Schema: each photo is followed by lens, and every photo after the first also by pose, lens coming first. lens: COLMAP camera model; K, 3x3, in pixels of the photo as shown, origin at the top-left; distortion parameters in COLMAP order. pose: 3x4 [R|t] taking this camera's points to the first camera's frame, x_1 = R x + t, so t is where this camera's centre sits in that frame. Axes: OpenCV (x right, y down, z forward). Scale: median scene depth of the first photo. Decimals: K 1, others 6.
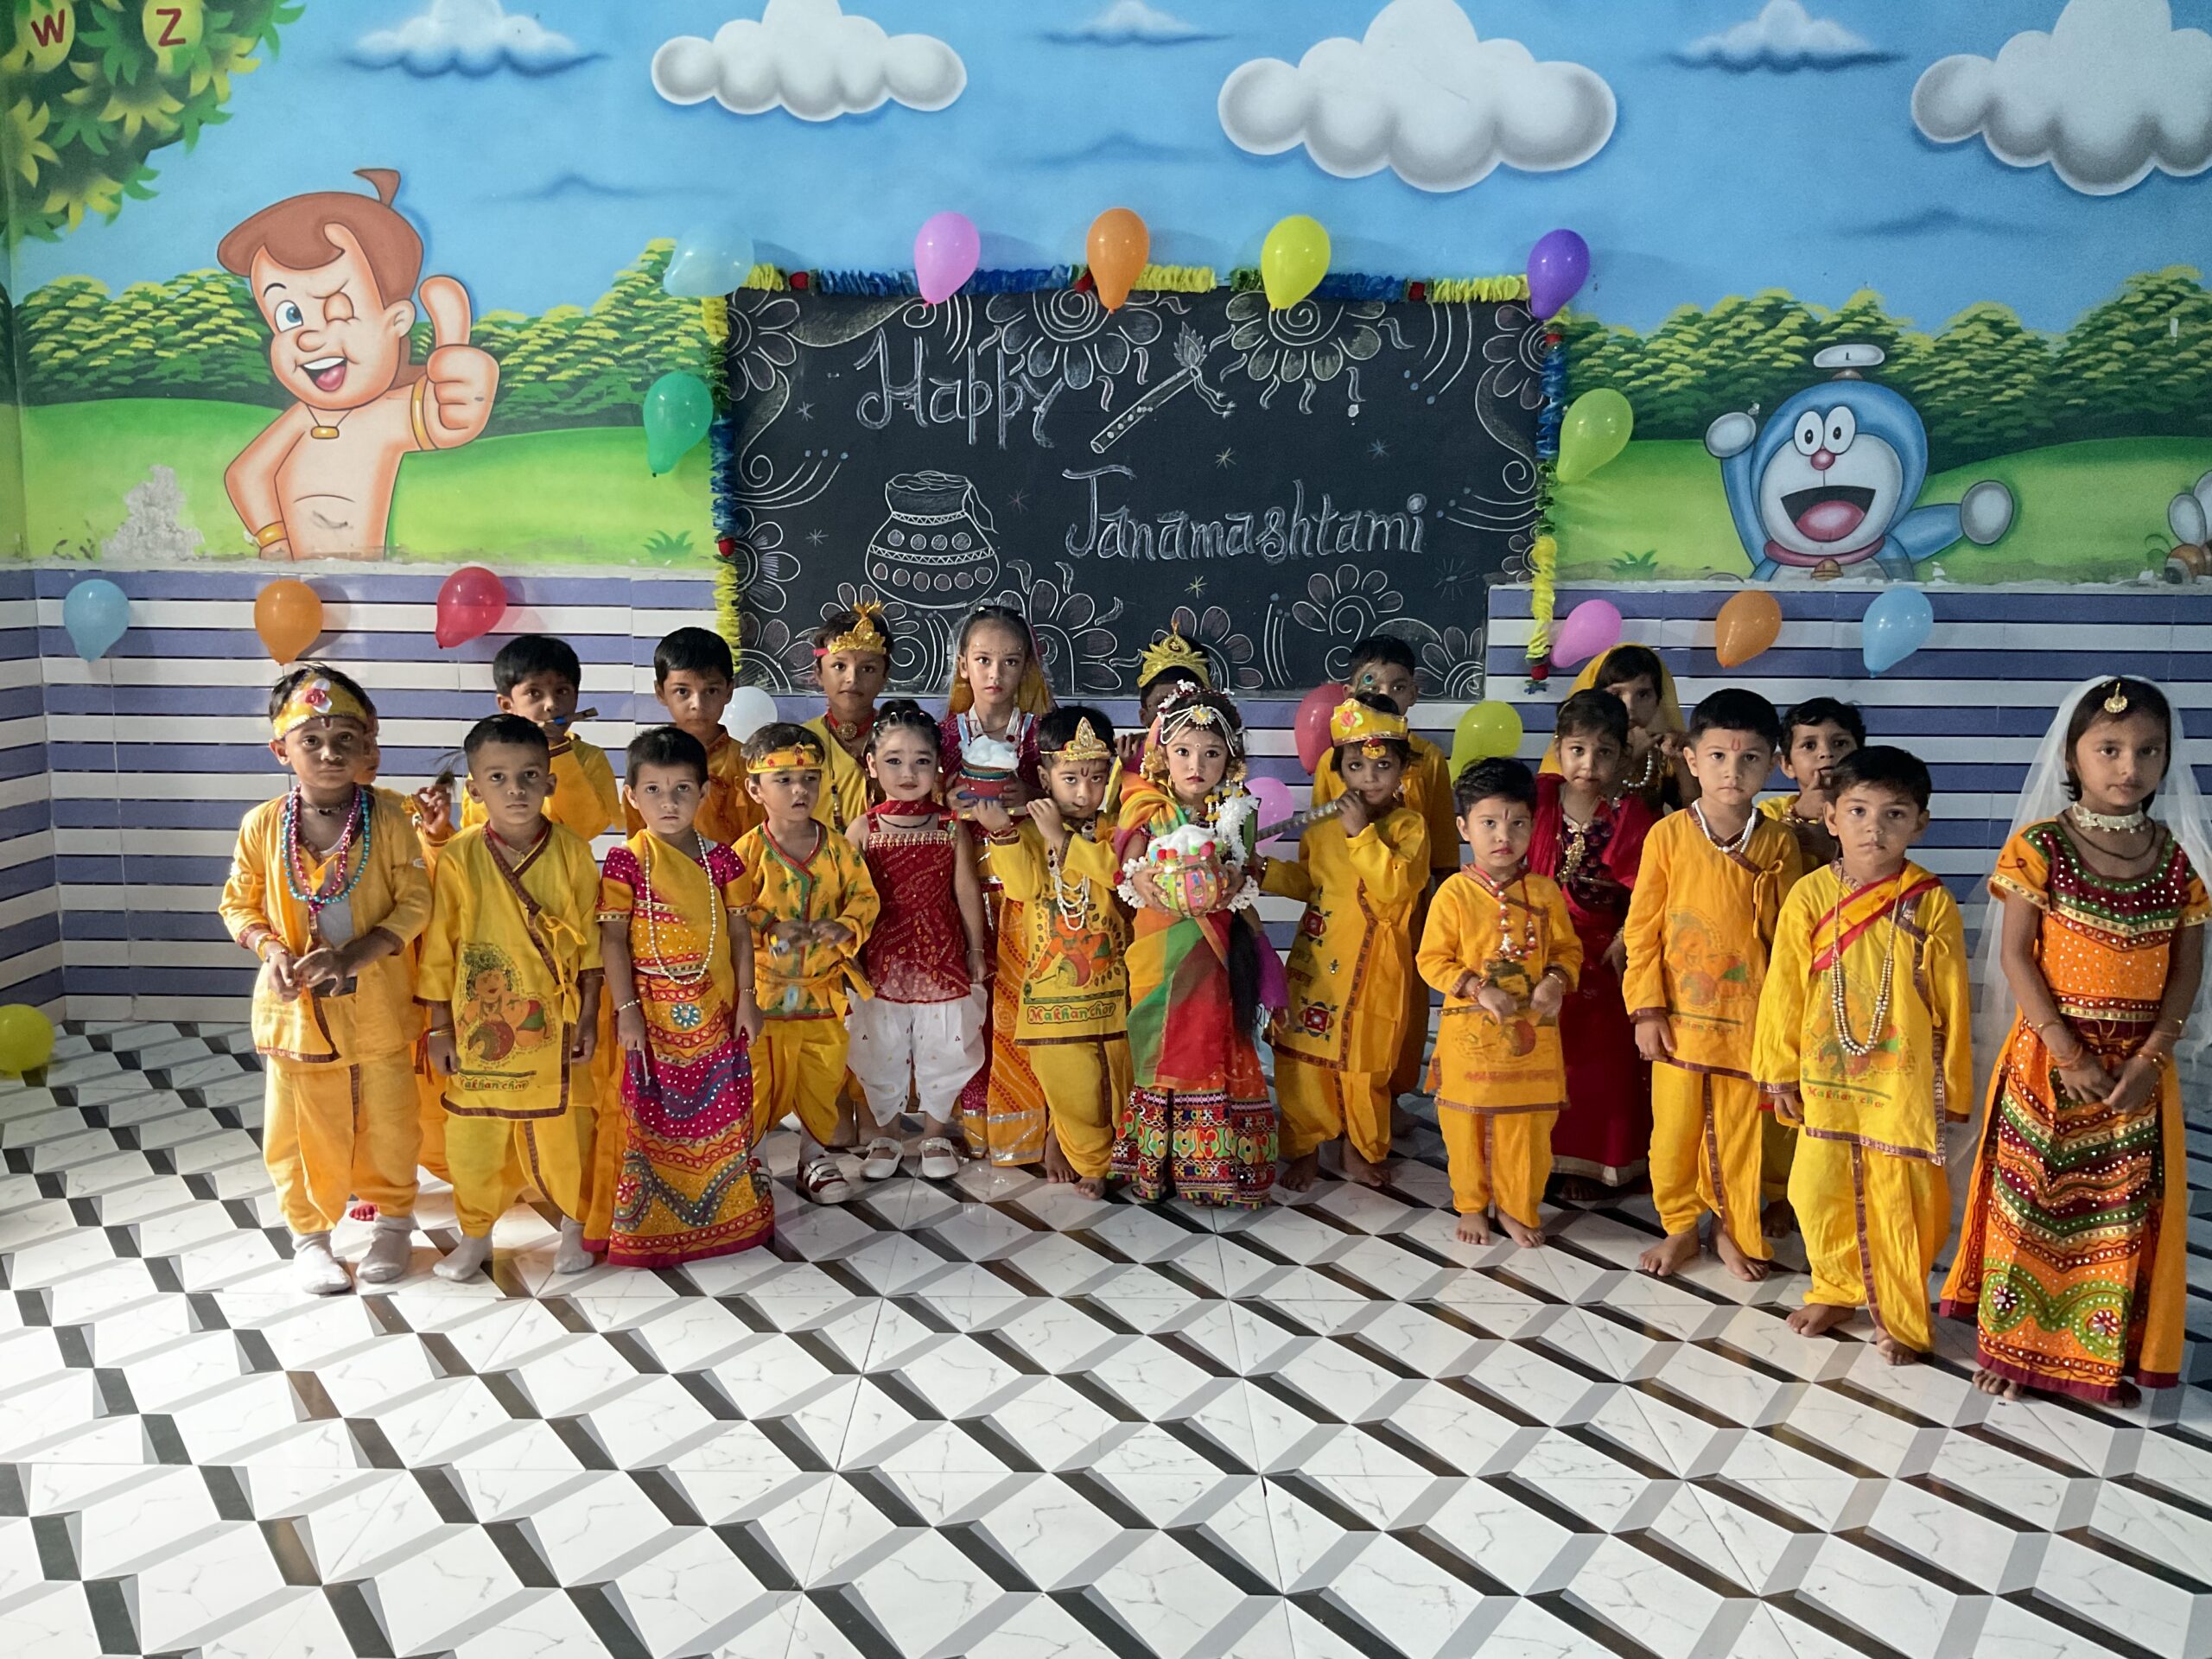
lens RADIAL K [[1868.3, 0, 1100.1], [0, 1868.3, 822.4], [0, 0, 1]] dist [0.106891, -0.211863]
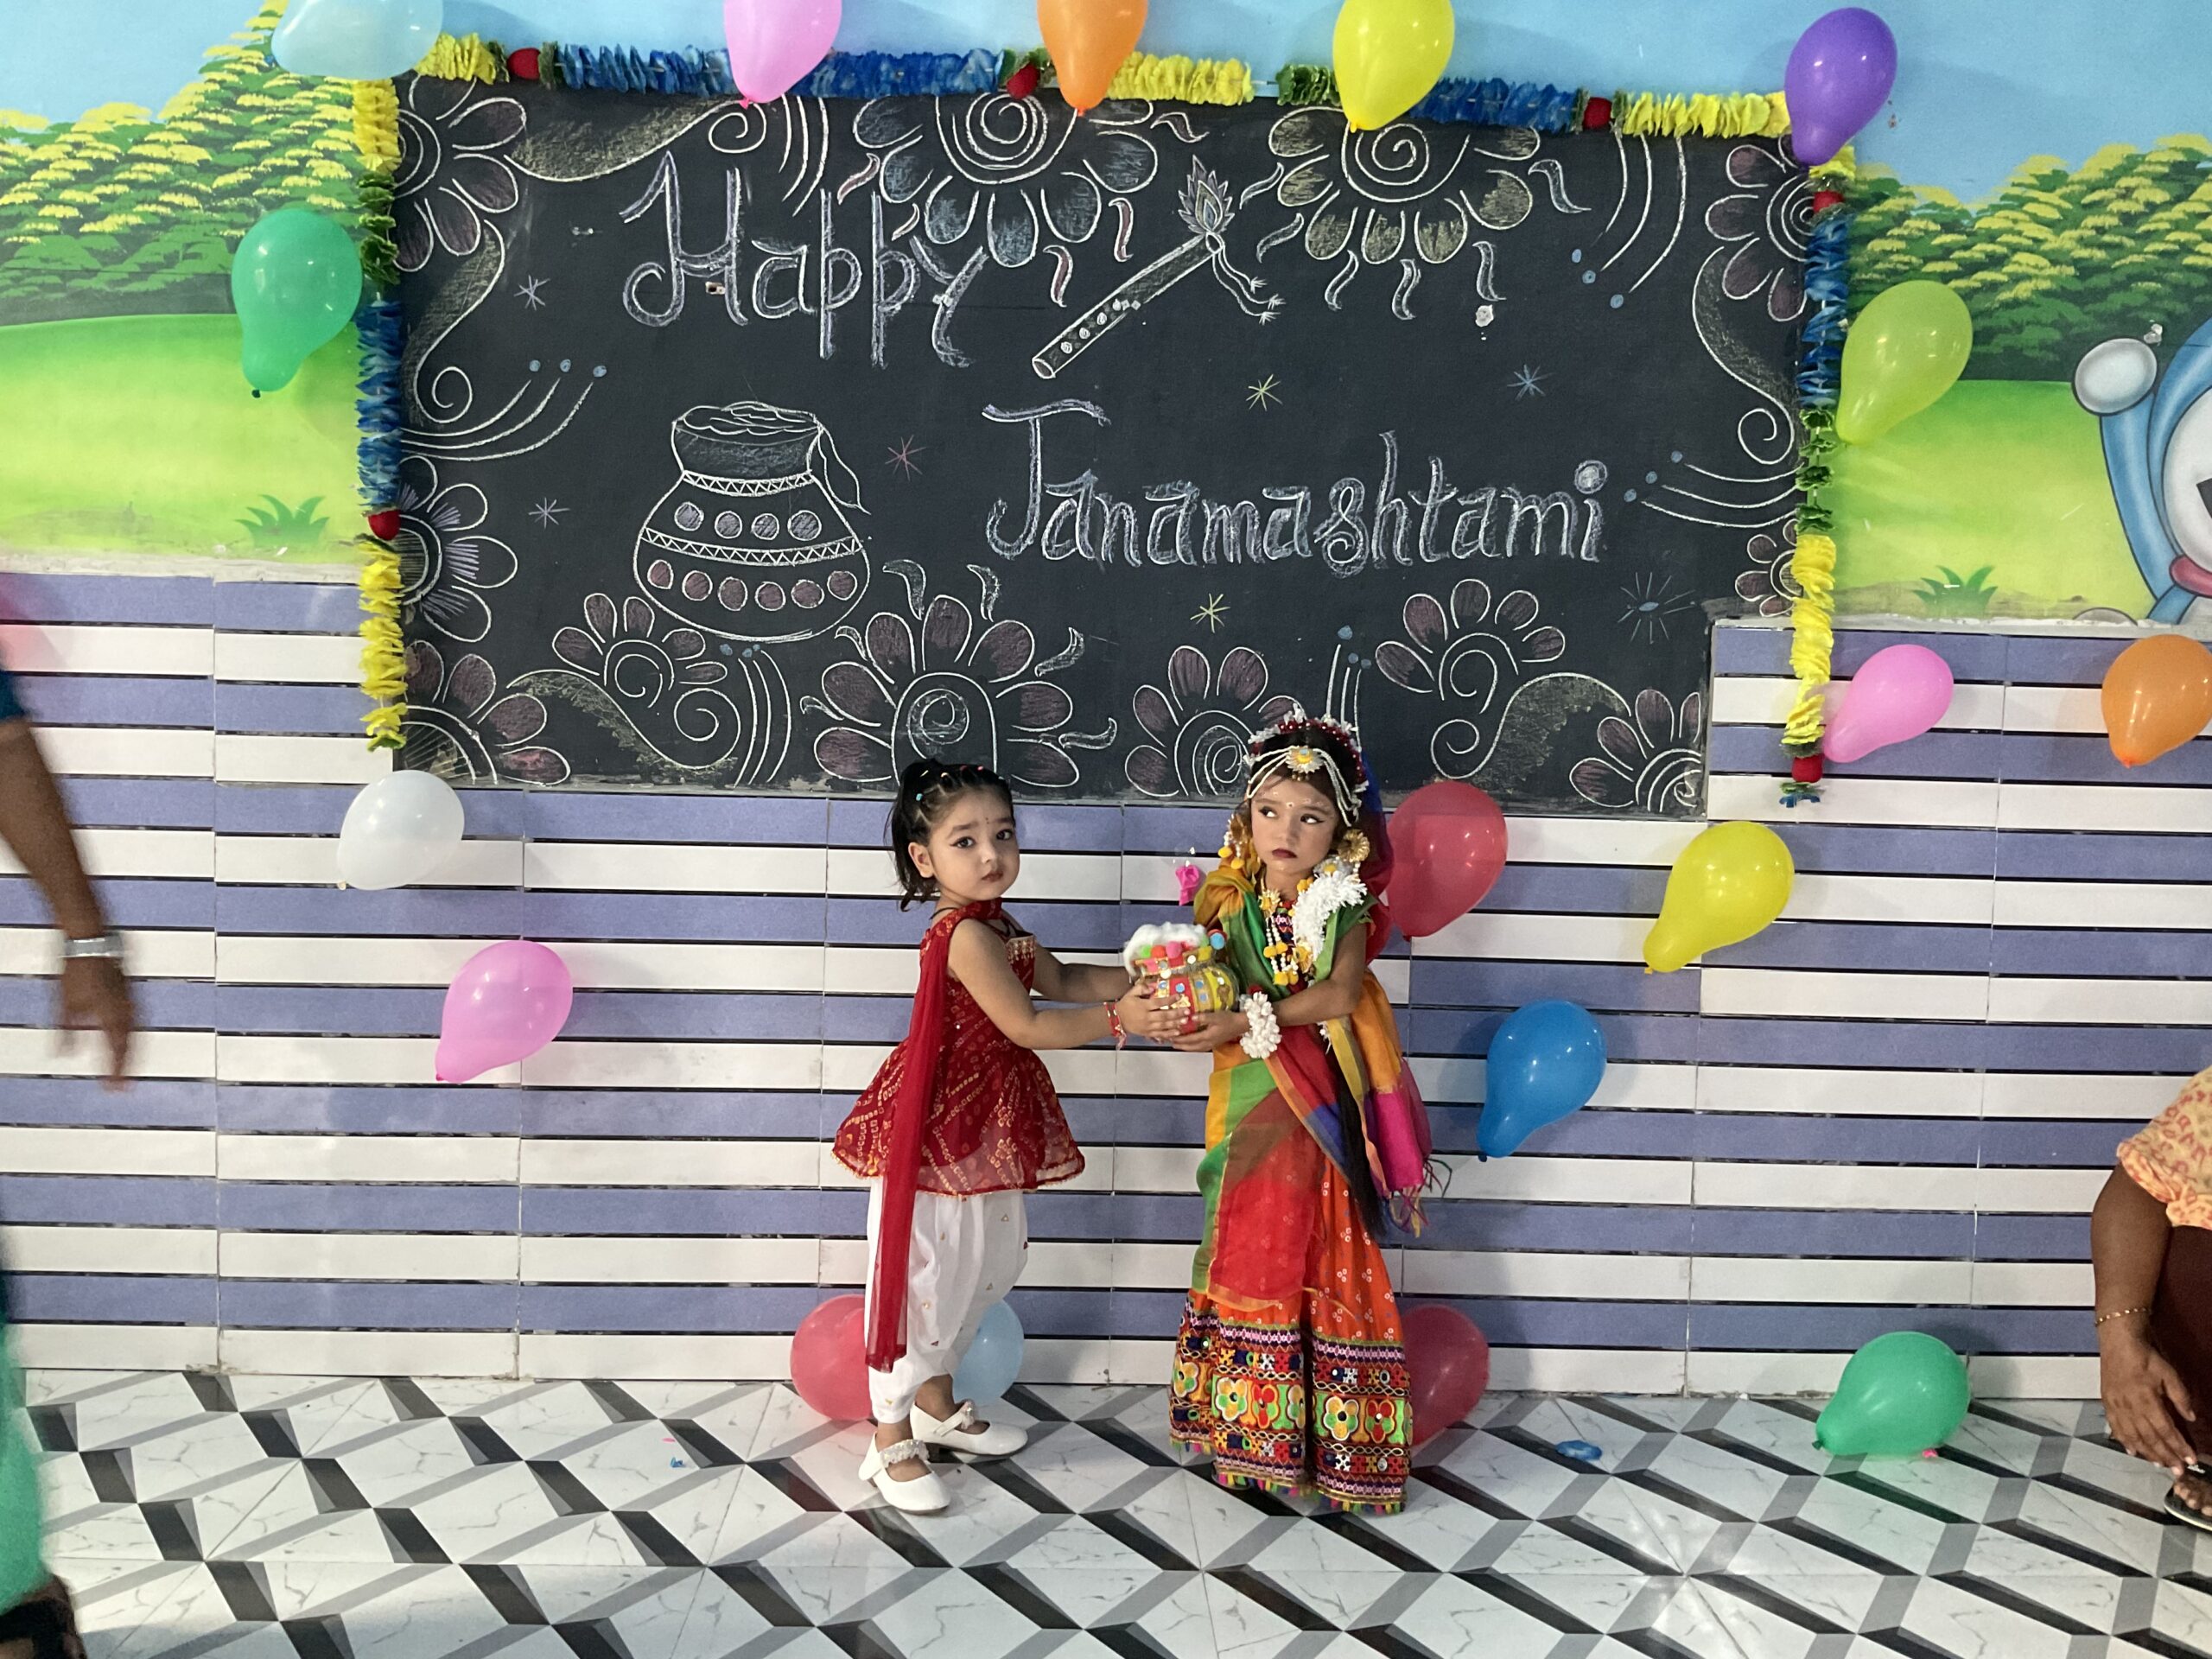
lens RADIAL K [[1868.3, 0, 1100.1], [0, 1868.3, 822.4], [0, 0, 1]] dist [0.106891, -0.211863]
pose [[0.999526, 0.015287, 0.026704, 0.002669], [-0.013261, 0.997134, -0.074488, -0.017757], [-0.027766, 0.074099, 0.996864, 0.434218]]
